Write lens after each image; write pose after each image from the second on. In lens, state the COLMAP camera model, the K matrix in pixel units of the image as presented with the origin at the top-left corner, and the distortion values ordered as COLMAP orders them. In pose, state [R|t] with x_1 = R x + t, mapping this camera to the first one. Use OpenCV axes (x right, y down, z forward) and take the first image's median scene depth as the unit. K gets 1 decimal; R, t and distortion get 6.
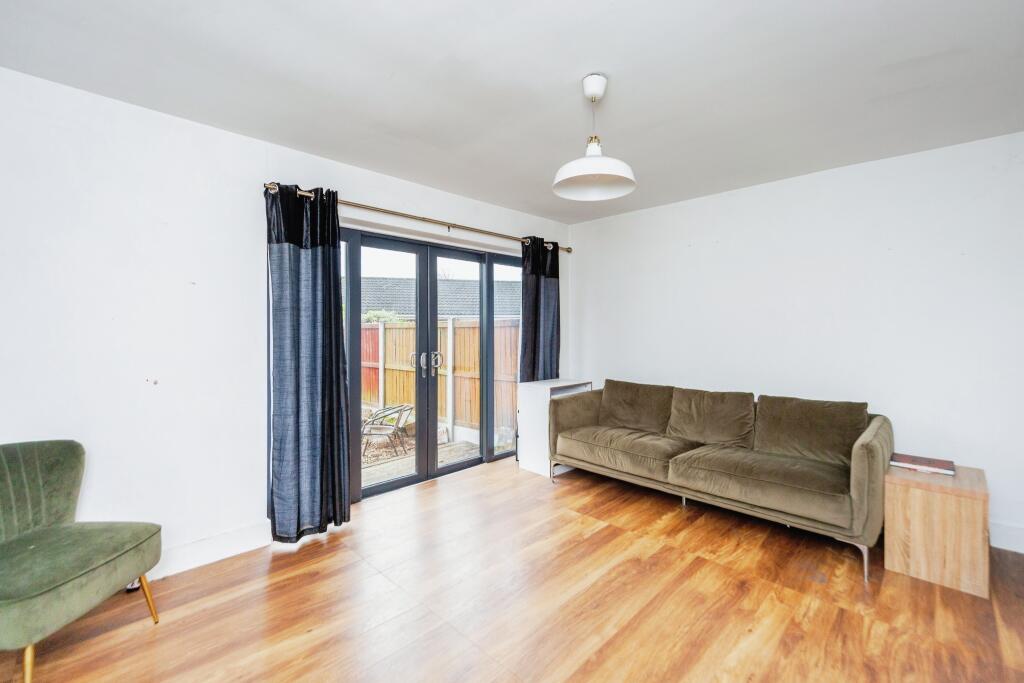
lens RADIAL K [[438.9, 0, 514.3], [0, 438.9, 321.9], [0, 0, 1]] dist [0.000627, 0.000028]
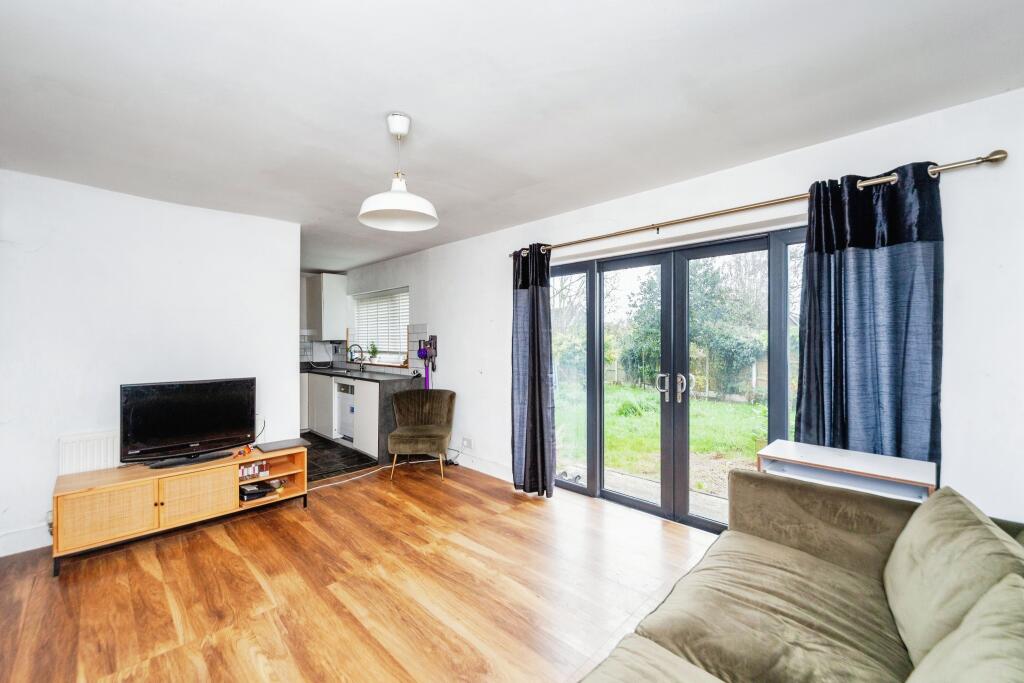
lens RADIAL K [[414.5, 0, 512.0], [0, 414.5, 341.5], [0, 0, 1]] dist [-0.023729, 0.000074]
pose [[-0.009146, -0.001066, -0.999958, 0.813384], [0.013428, 0.999909, -0.001189, 0.000854], [0.999868, -0.013438, -0.009131, 0.902358]]
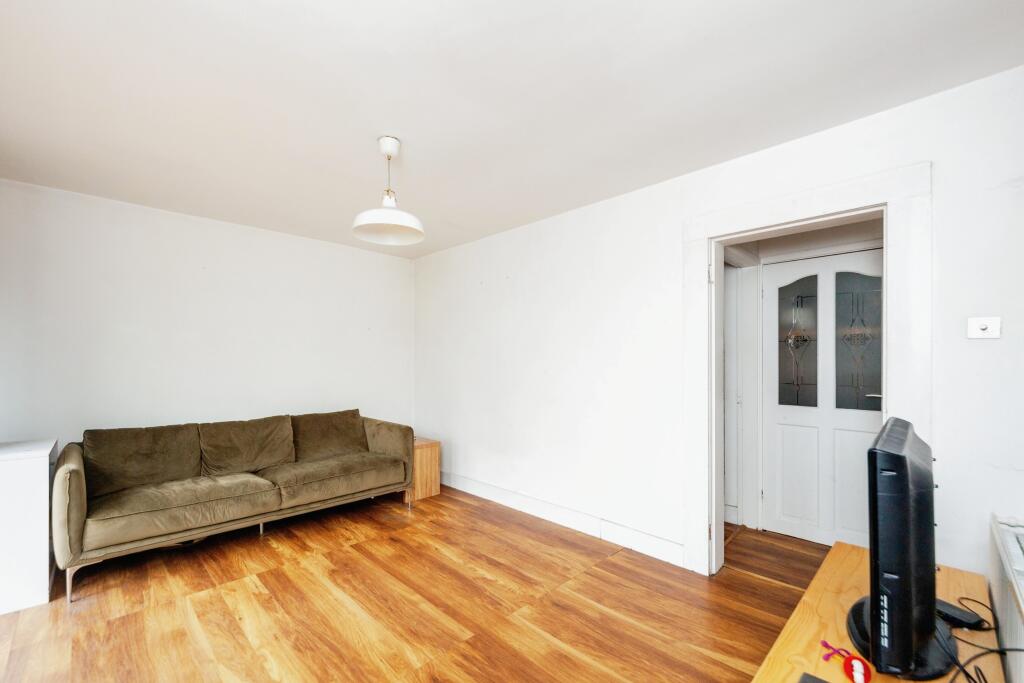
lens RADIAL K [[427.1, 0, 512.0], [0, 427.1, 341.5], [0, 0, 1]] dist [-0.000719, -0.000284]
pose [[0.010862, 0.049907, 0.998695, -0.671694], [-0.014717, 0.998654, -0.049745, 0.022044], [-0.999833, -0.014158, 0.011582, 0.474945]]
